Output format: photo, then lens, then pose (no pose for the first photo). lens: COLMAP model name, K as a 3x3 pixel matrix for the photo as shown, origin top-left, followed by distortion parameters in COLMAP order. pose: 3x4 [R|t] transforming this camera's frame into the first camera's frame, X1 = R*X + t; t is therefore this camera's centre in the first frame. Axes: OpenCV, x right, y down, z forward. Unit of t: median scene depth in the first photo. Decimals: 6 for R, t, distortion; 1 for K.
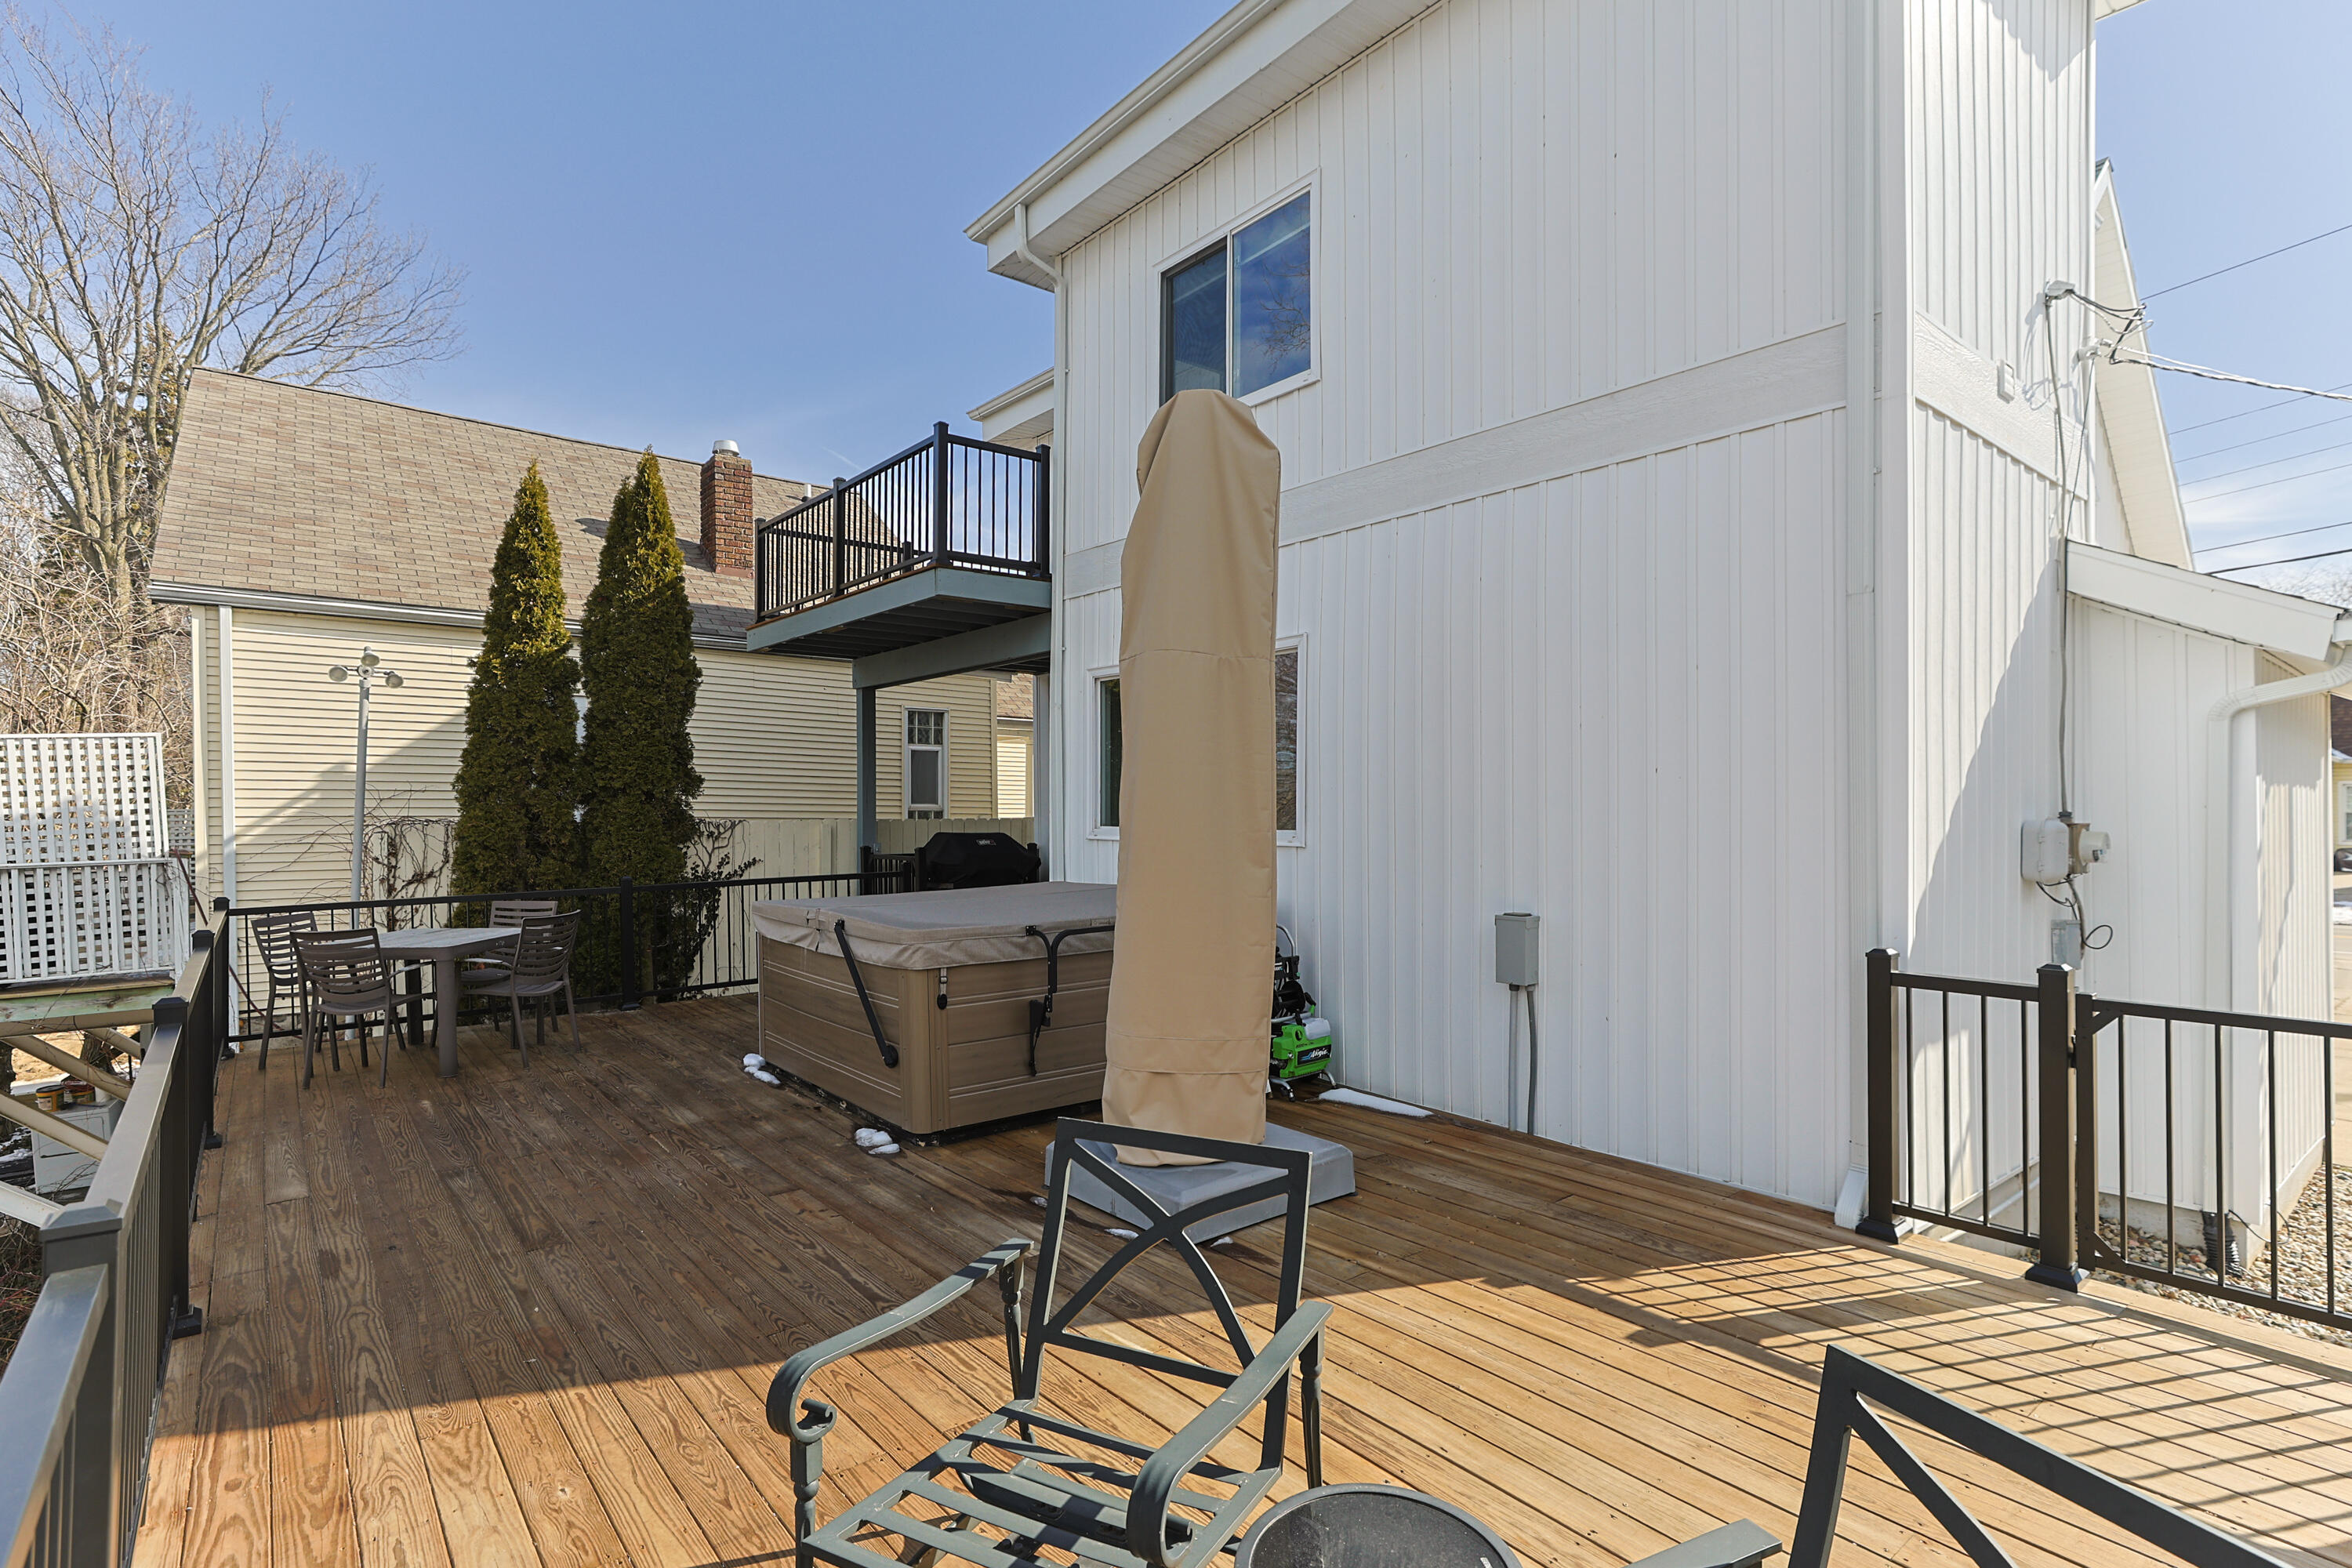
lens RADIAL K [[1169.6, 0, 1178.5], [0, 1169.6, 809.8], [0, 0, 1]] dist [-0.020417, 0.014707]
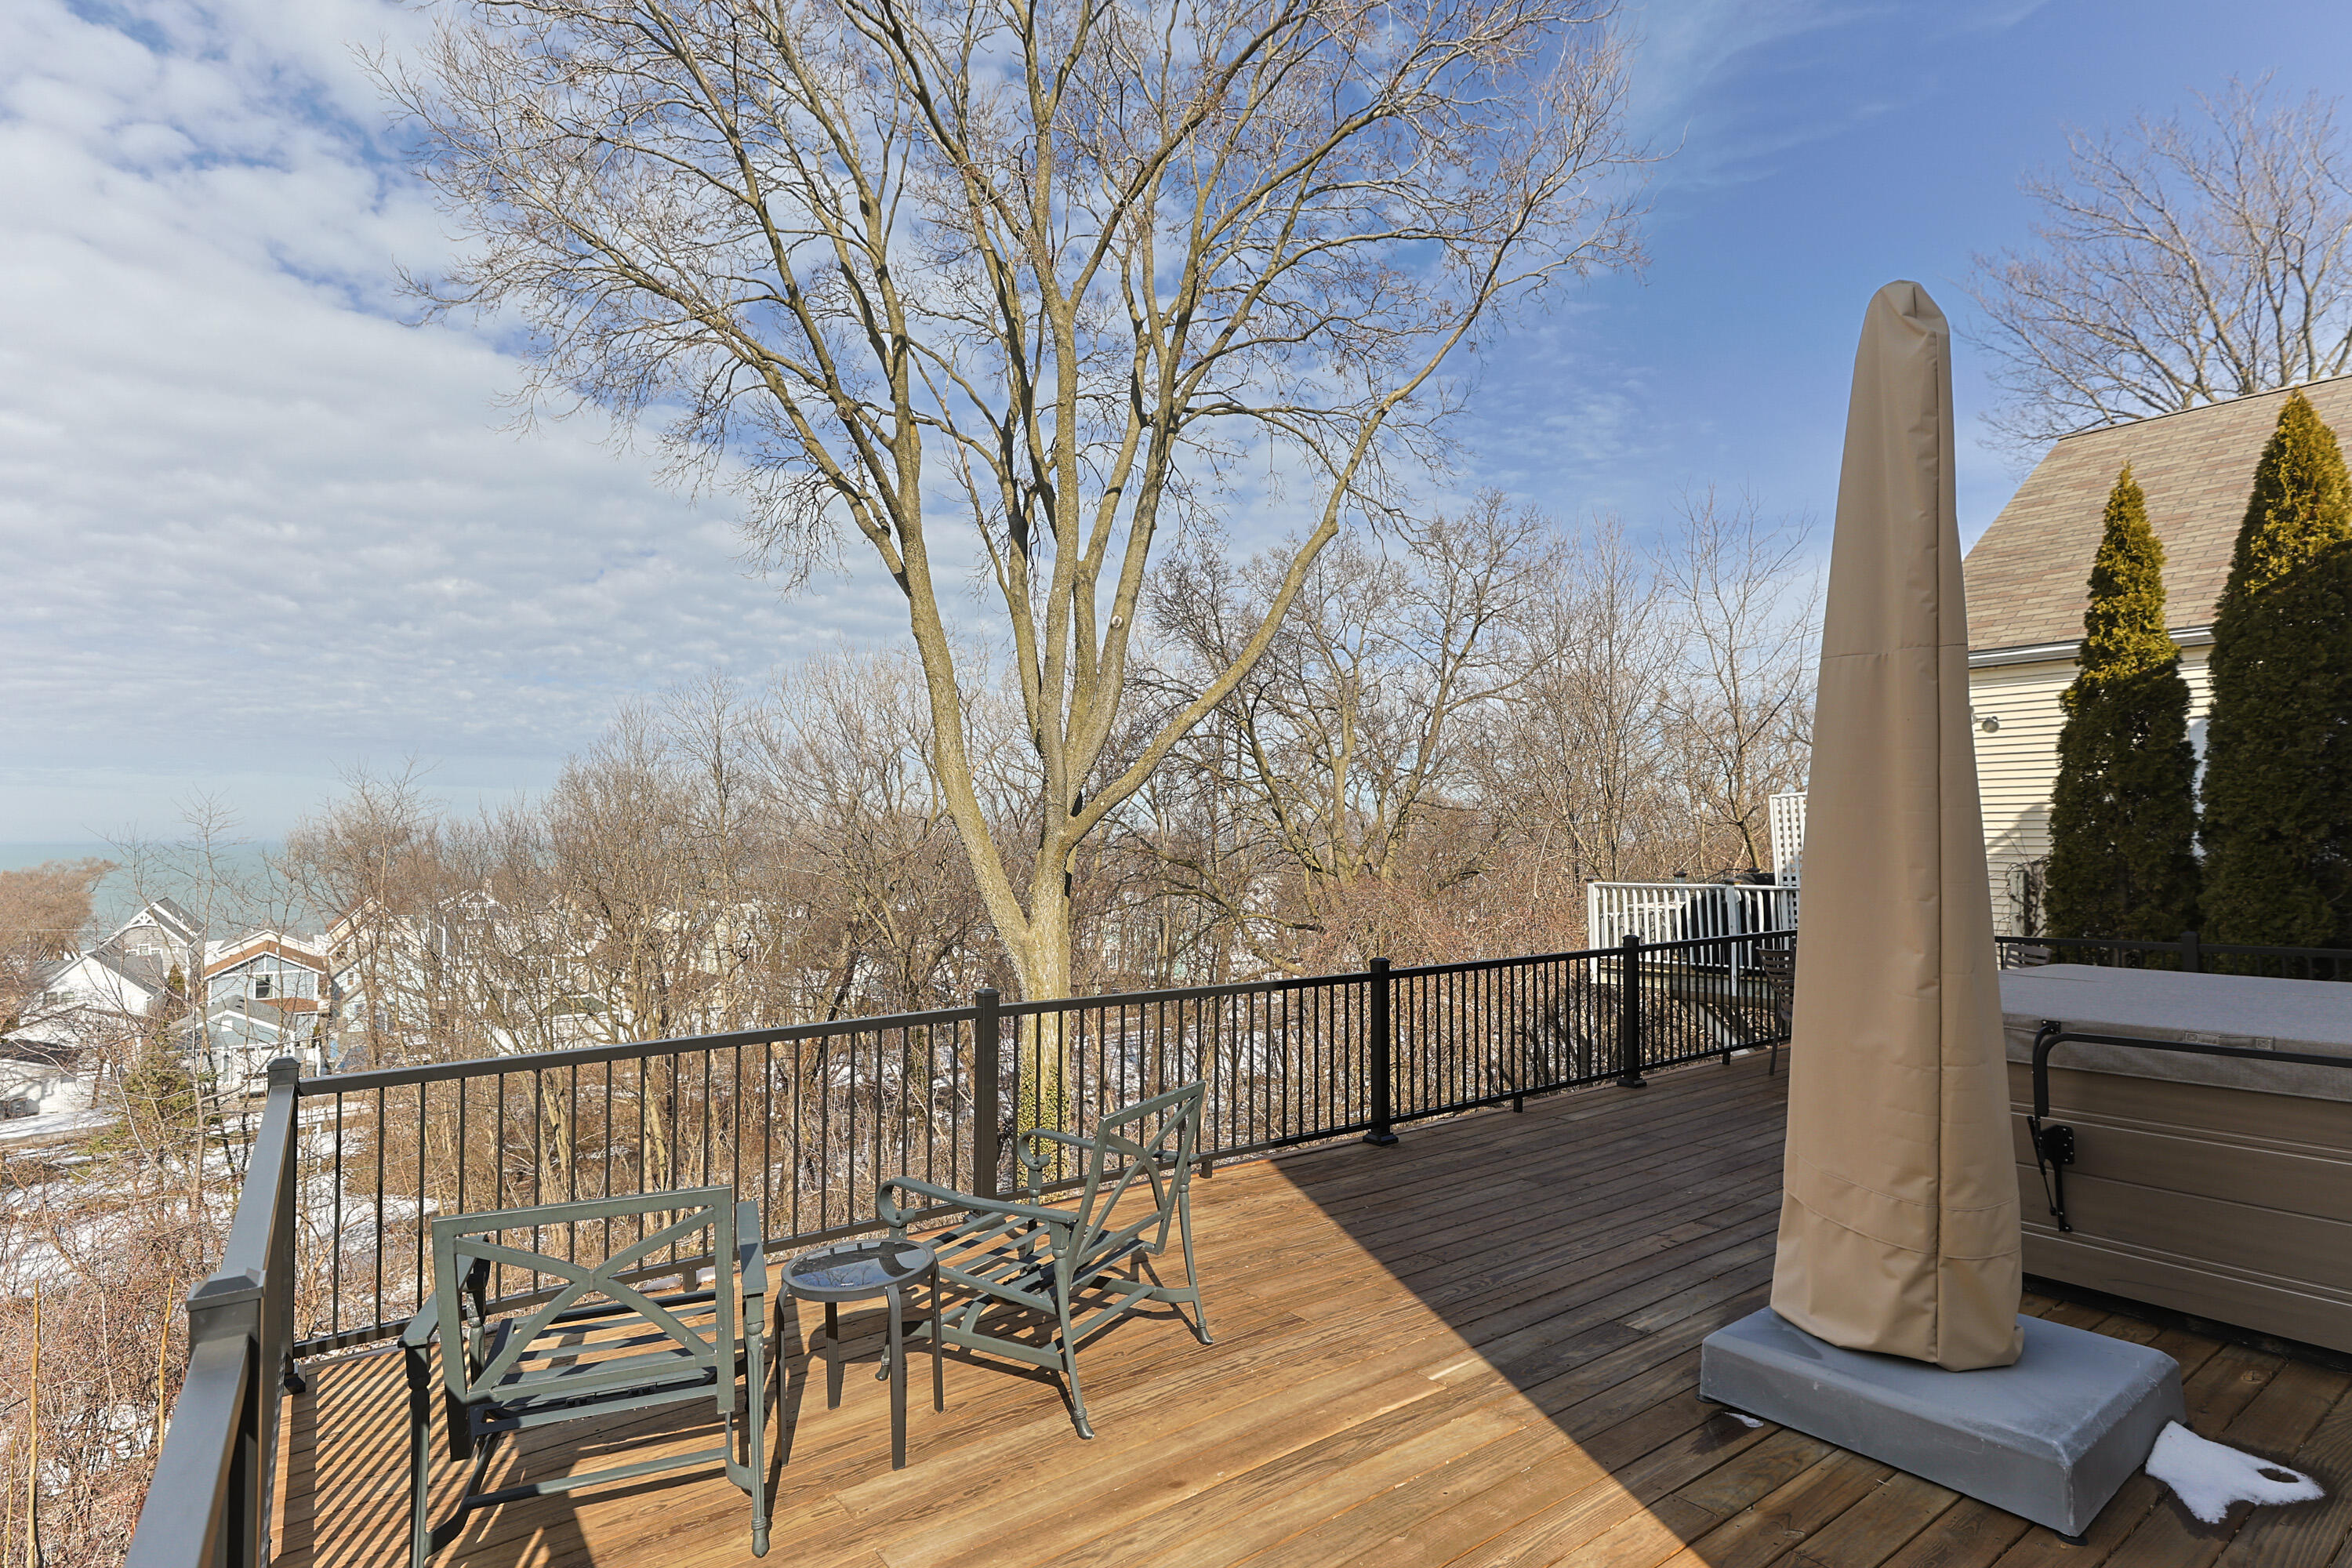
lens RADIAL K [[1175.6, 0, 1183.0], [0, 1175.6, 807.3], [0, 0, 1]] dist [-0.001286, 0.017015]
pose [[-0.025511, -0.027901, -0.999285, 0.429055], [0.001902, 0.999607, -0.027958, -0.010462], [0.999673, -0.002614, -0.025448, 0.323321]]
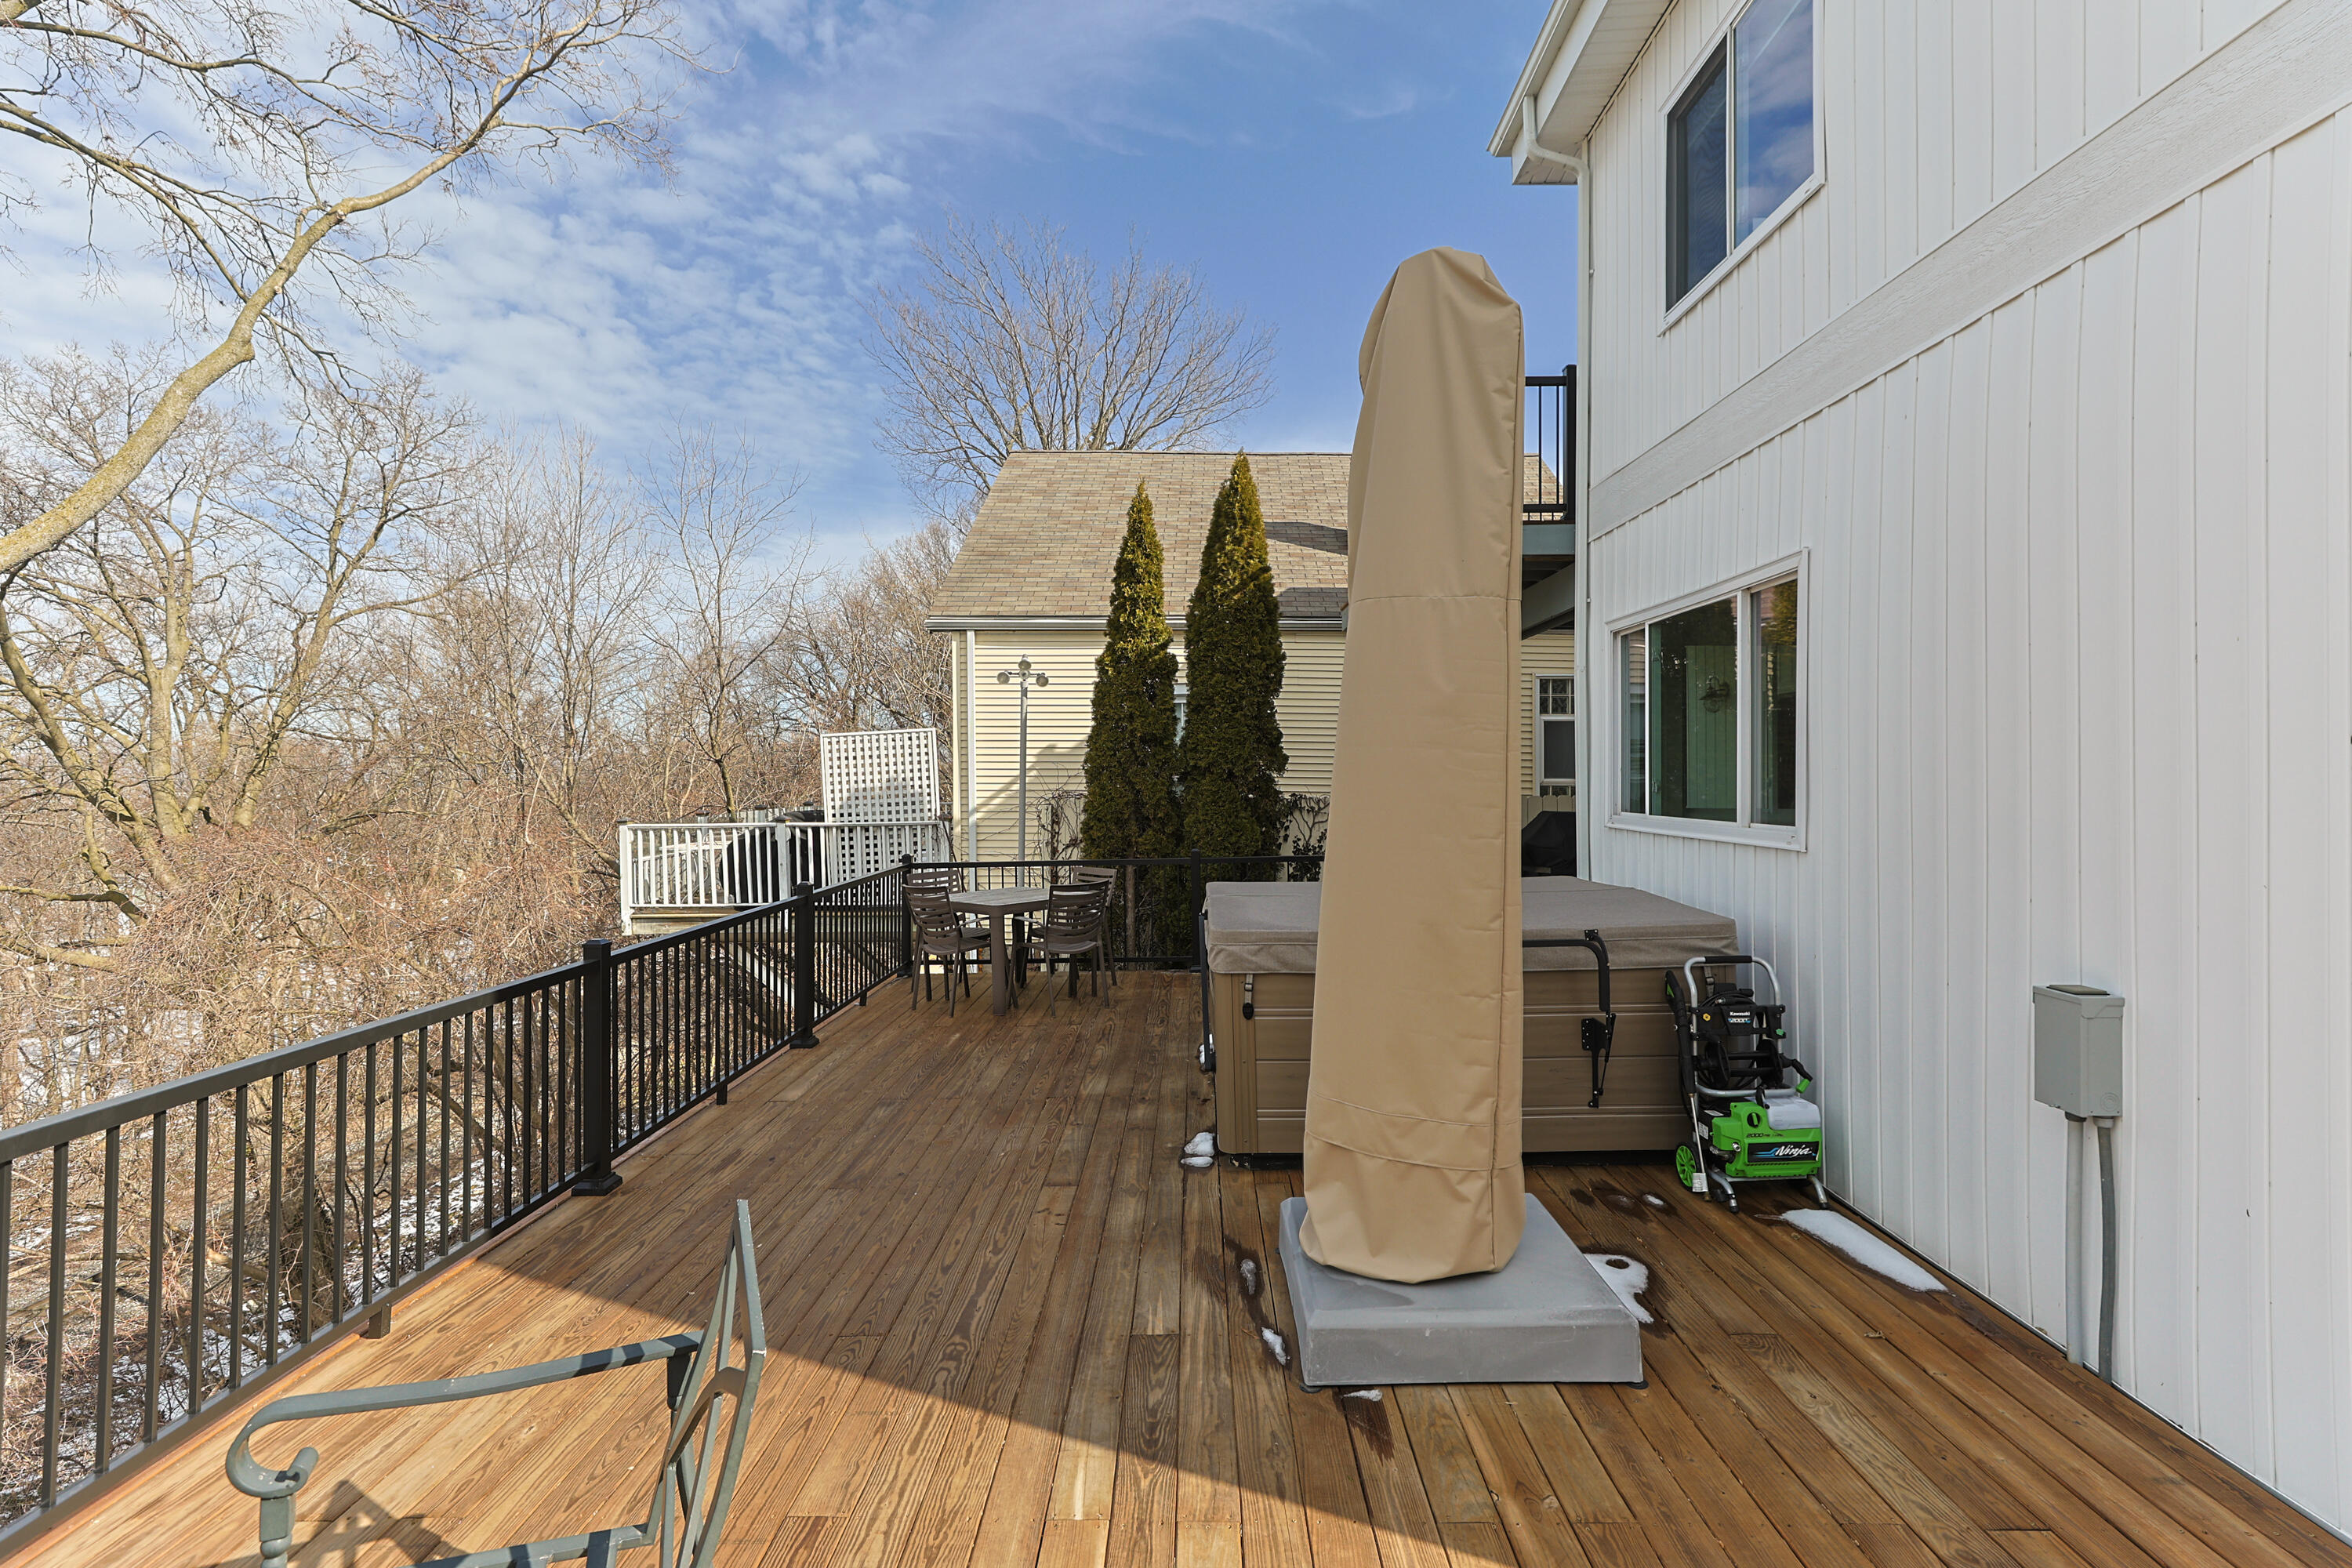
lens RADIAL K [[1137.6, 0, 1166.7], [0, 1137.6, 767.0], [0, 0, 1]] dist [-0.019062, 0.013584]
pose [[0.765636, -0.005304, -0.643253, 0.203681], [-0.000547, 0.999960, -0.008897, -0.010680], [0.643274, 0.007164, 0.765602, 0.184290]]
